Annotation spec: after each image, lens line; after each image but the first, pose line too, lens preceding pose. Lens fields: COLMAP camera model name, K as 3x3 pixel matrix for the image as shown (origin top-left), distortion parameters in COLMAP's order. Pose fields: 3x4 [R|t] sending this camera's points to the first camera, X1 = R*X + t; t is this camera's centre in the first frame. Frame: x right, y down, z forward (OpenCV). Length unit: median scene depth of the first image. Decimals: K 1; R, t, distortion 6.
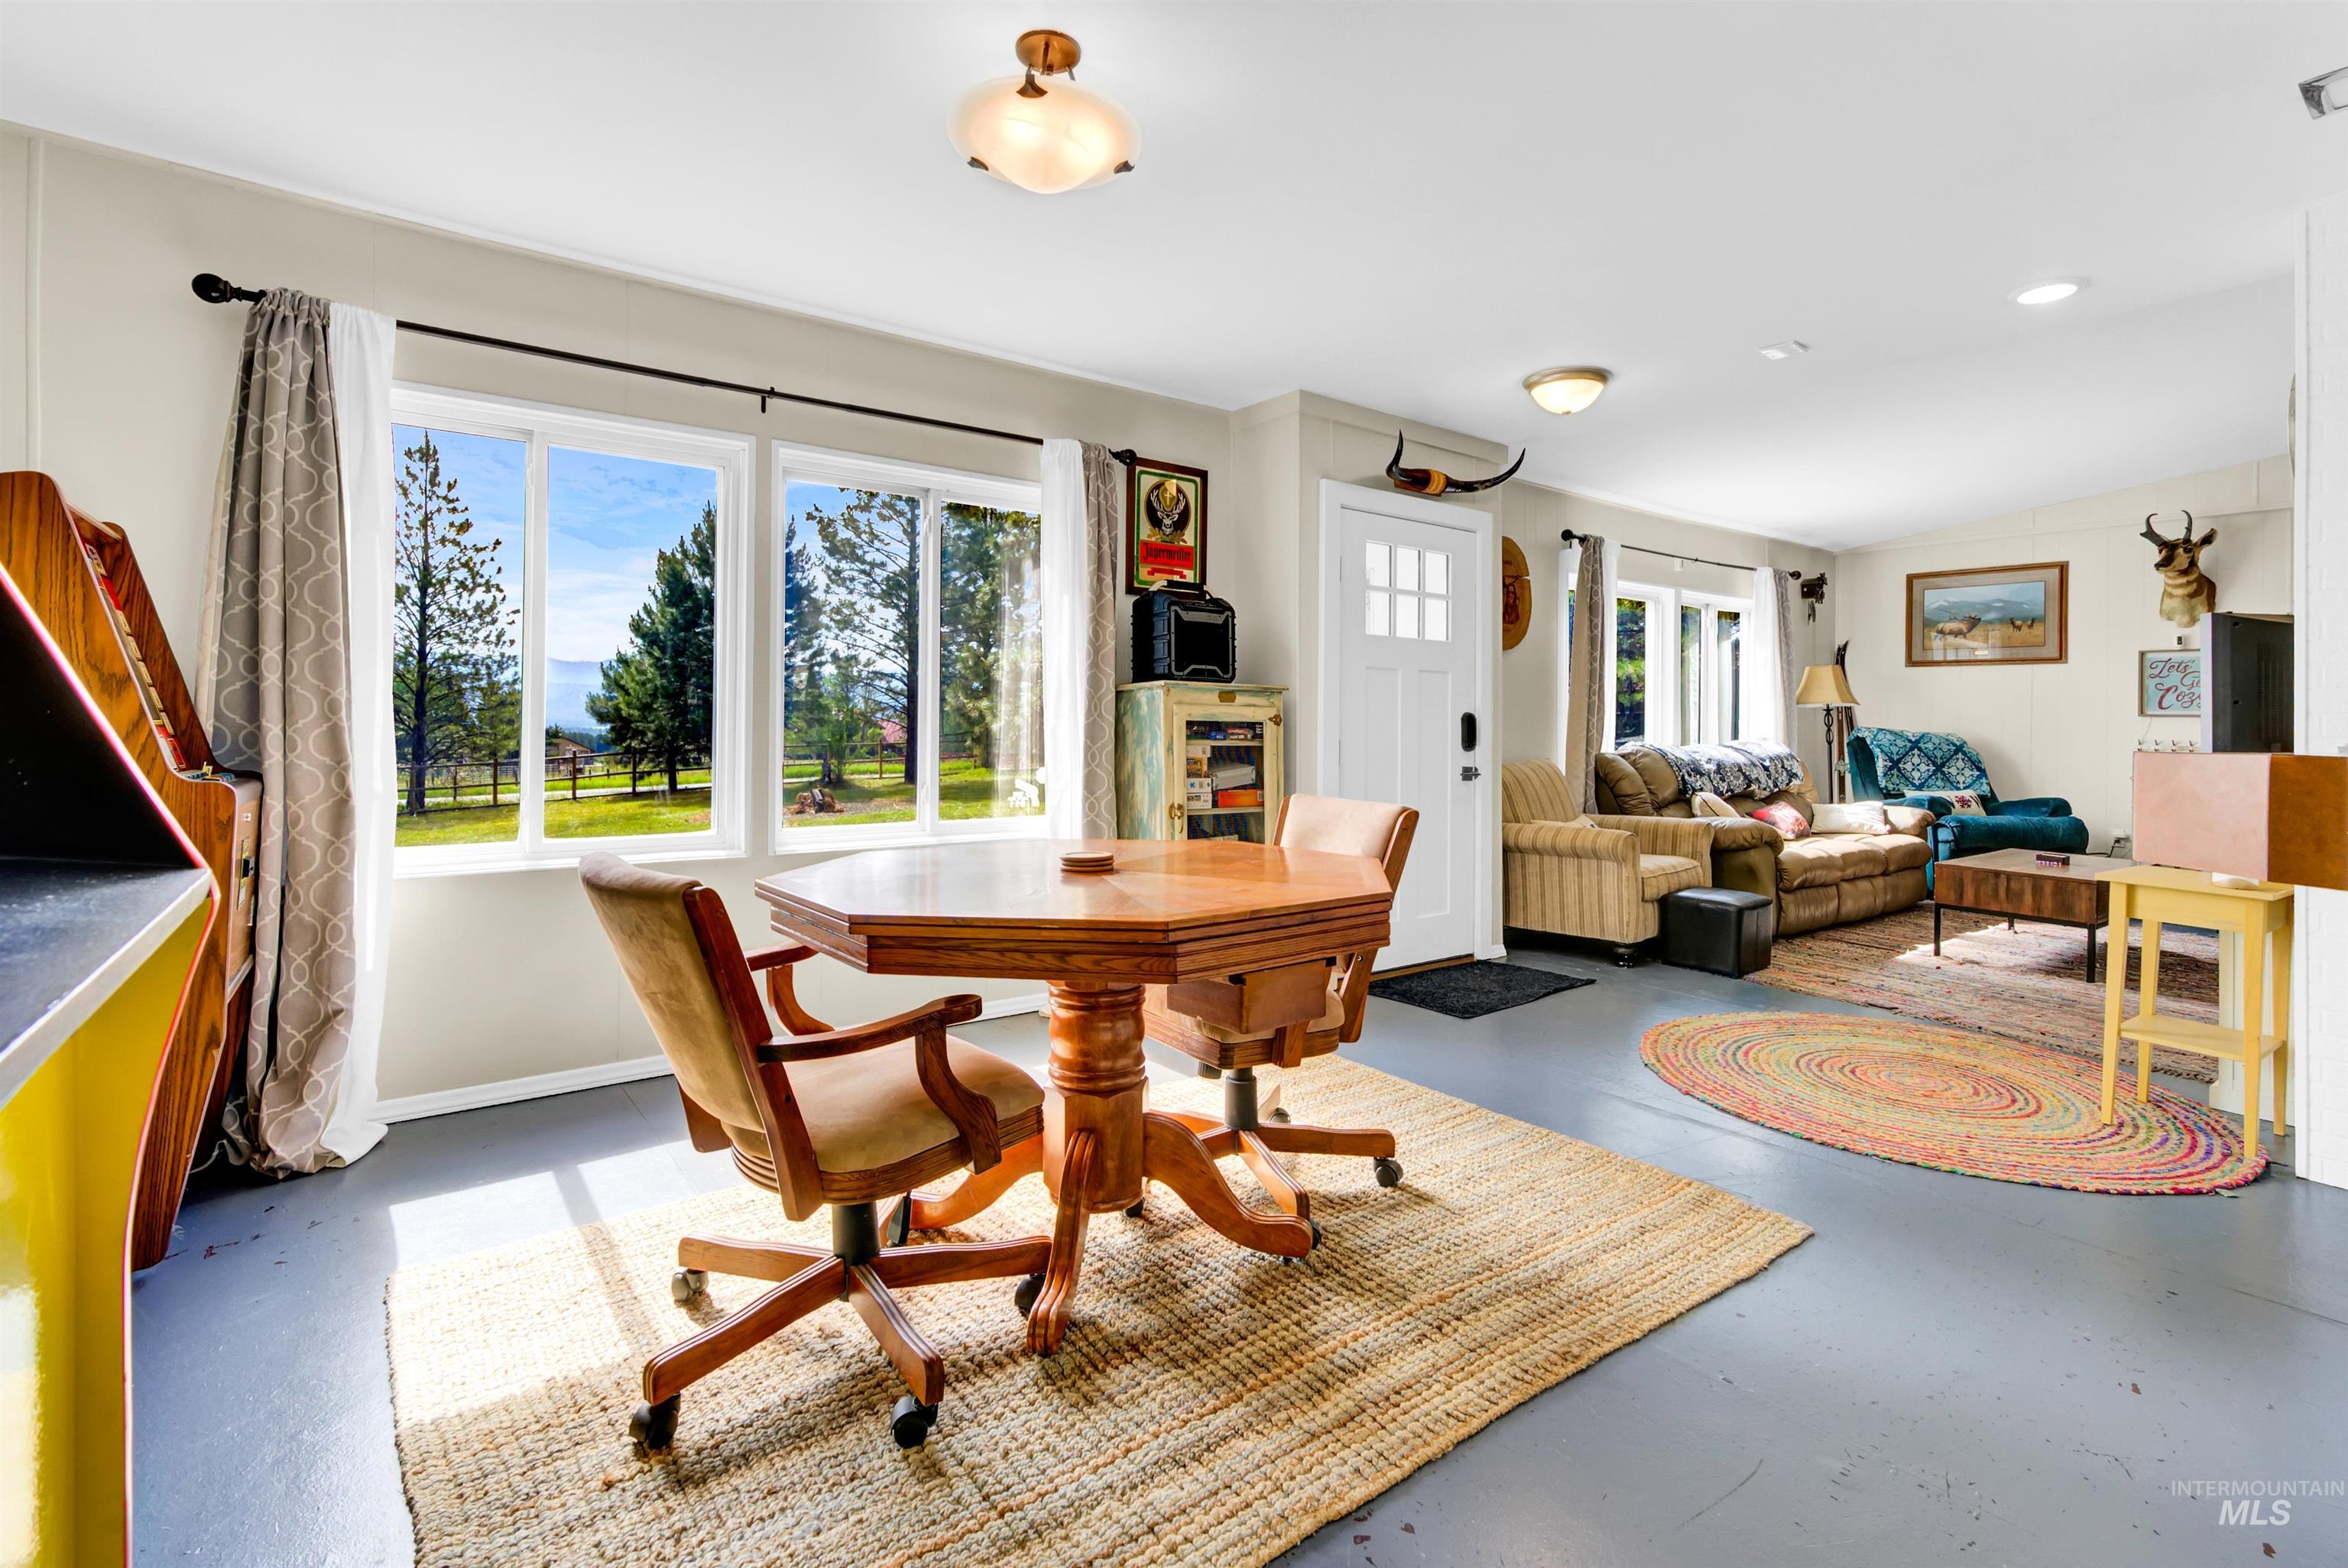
lens RADIAL K [[1087.4, 0, 1173.5], [0, 1087.4, 718.6], [0, 0, 1]] dist [-0.005815, 0.000414]
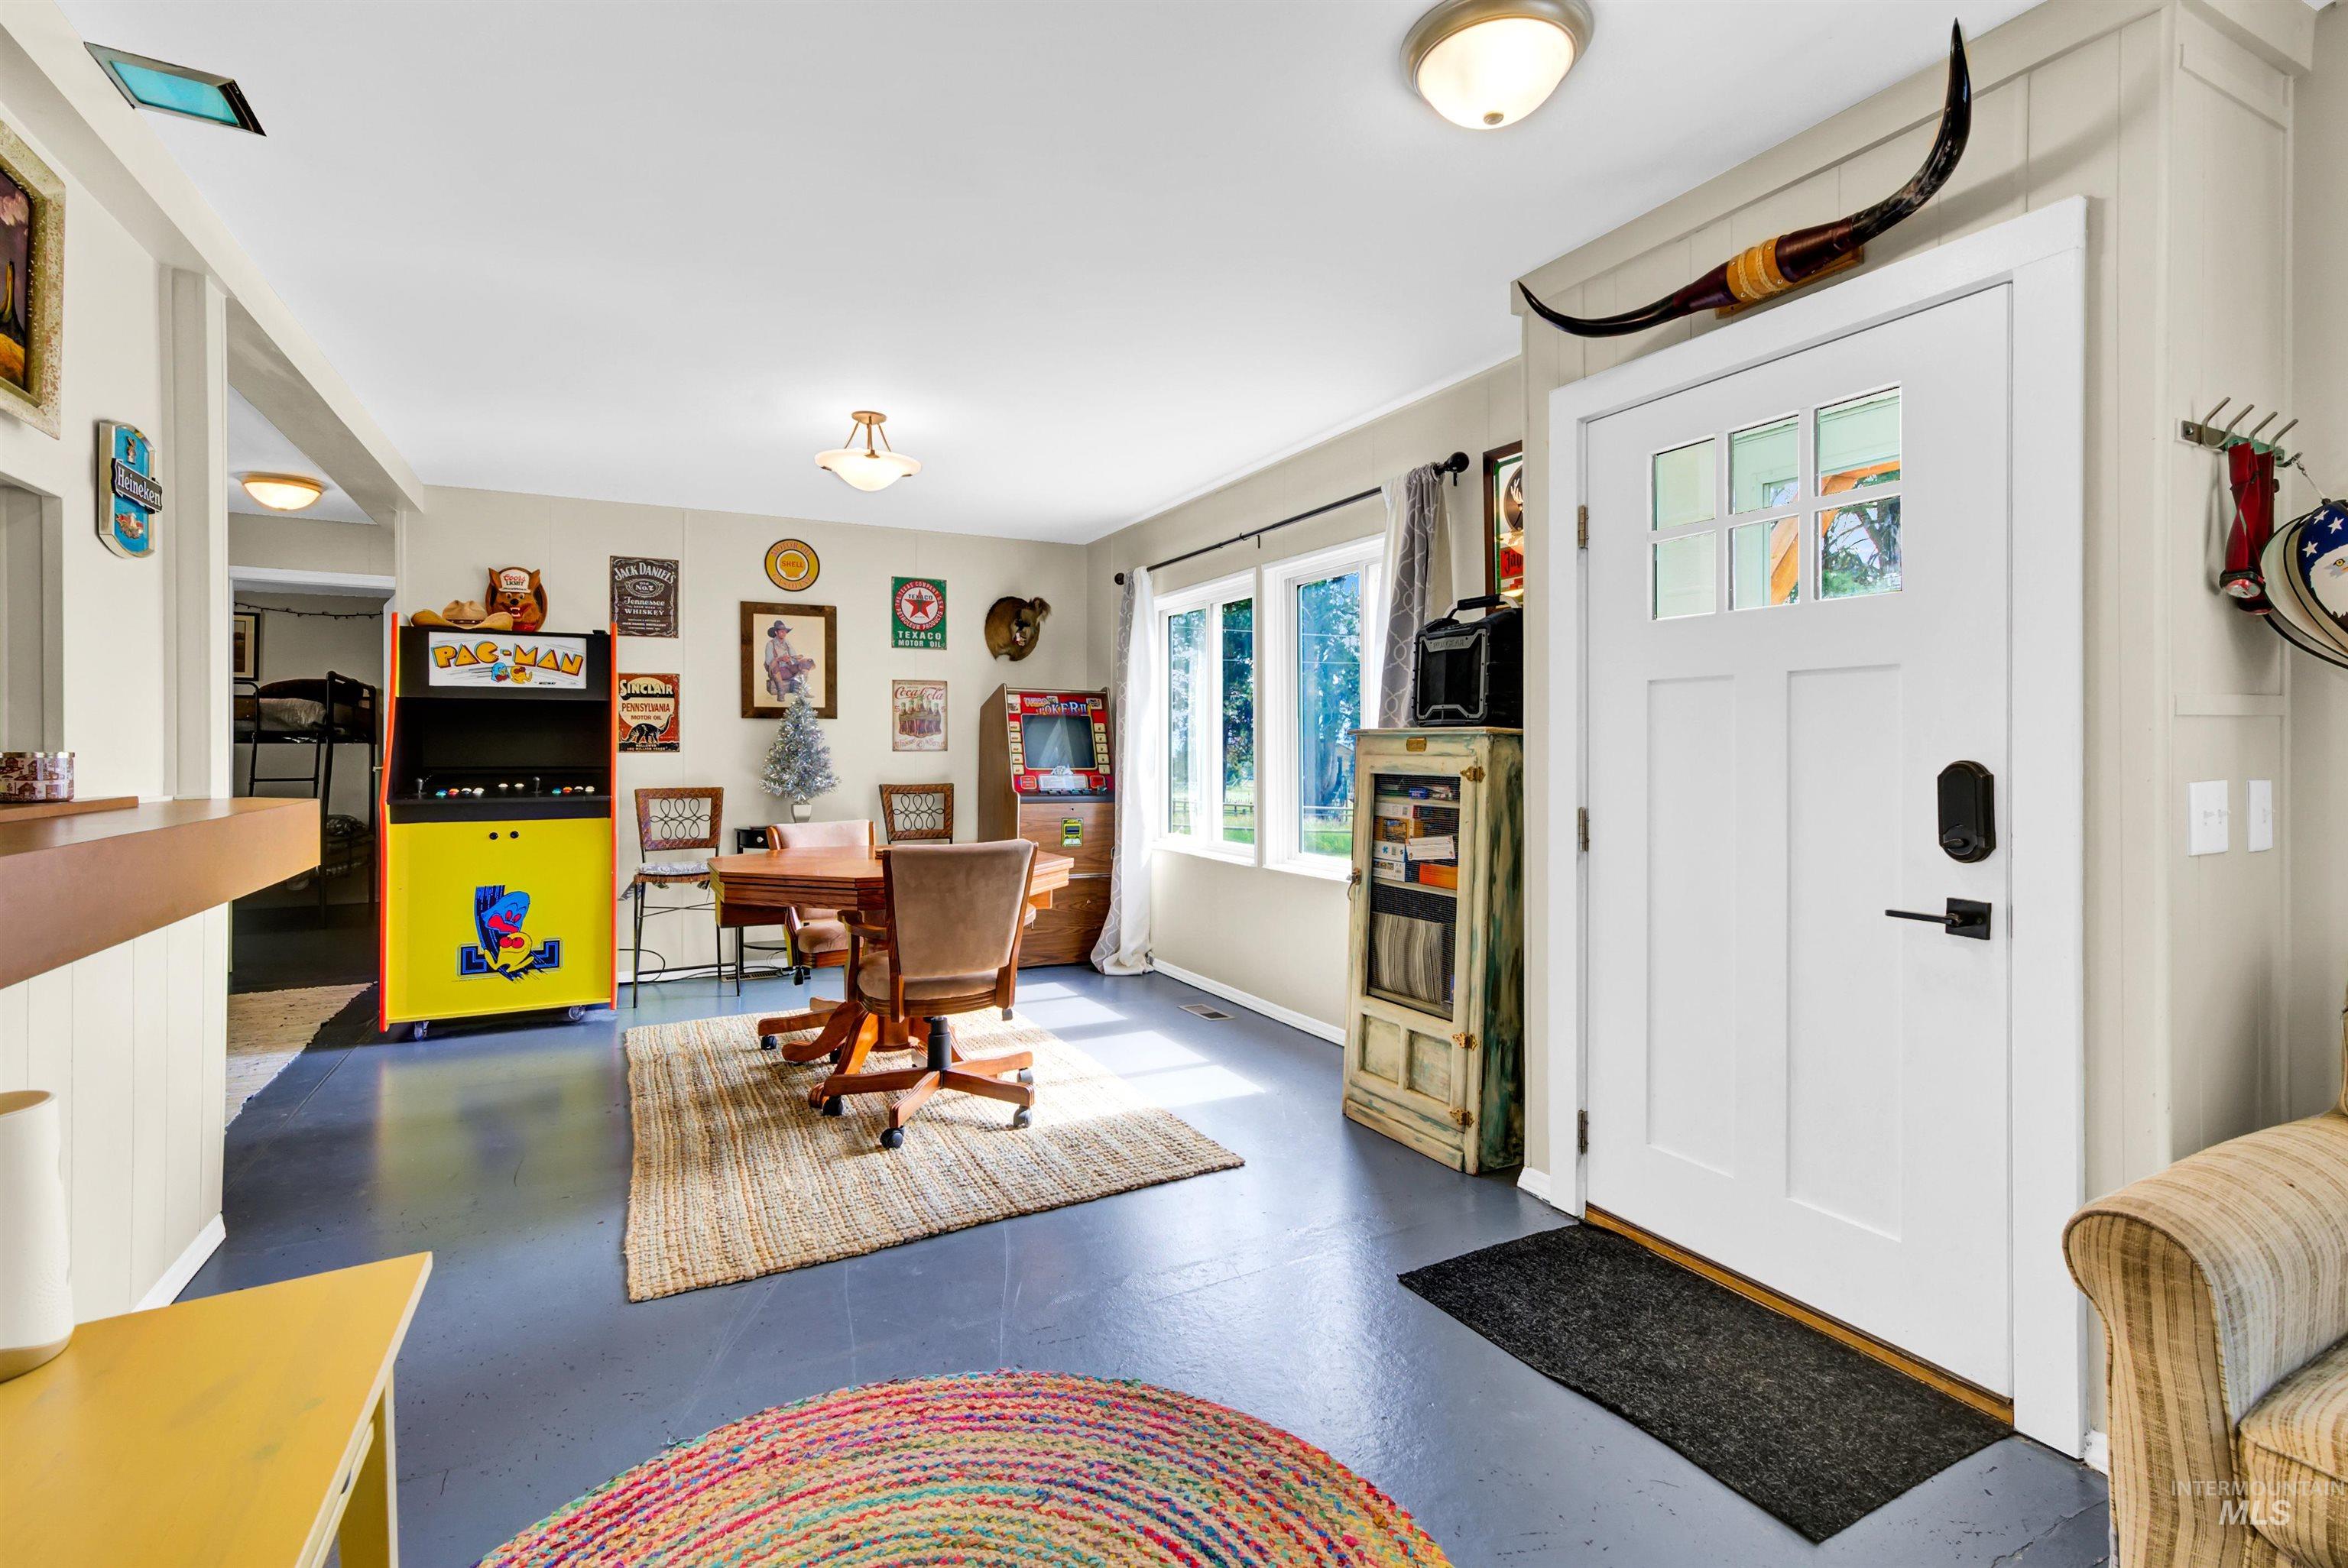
lens RADIAL K [[1087.4, 0, 1171.7], [0, 1087.4, 760.4], [0, 0, 1]] dist [-0.005815, 0.000414]
pose [[-0.172324, 0.000942, -0.985040, 0.869860], [0.002659, 0.999996, 0.000491, -0.009505], [0.985037, -0.002535, -0.172326, 0.973514]]
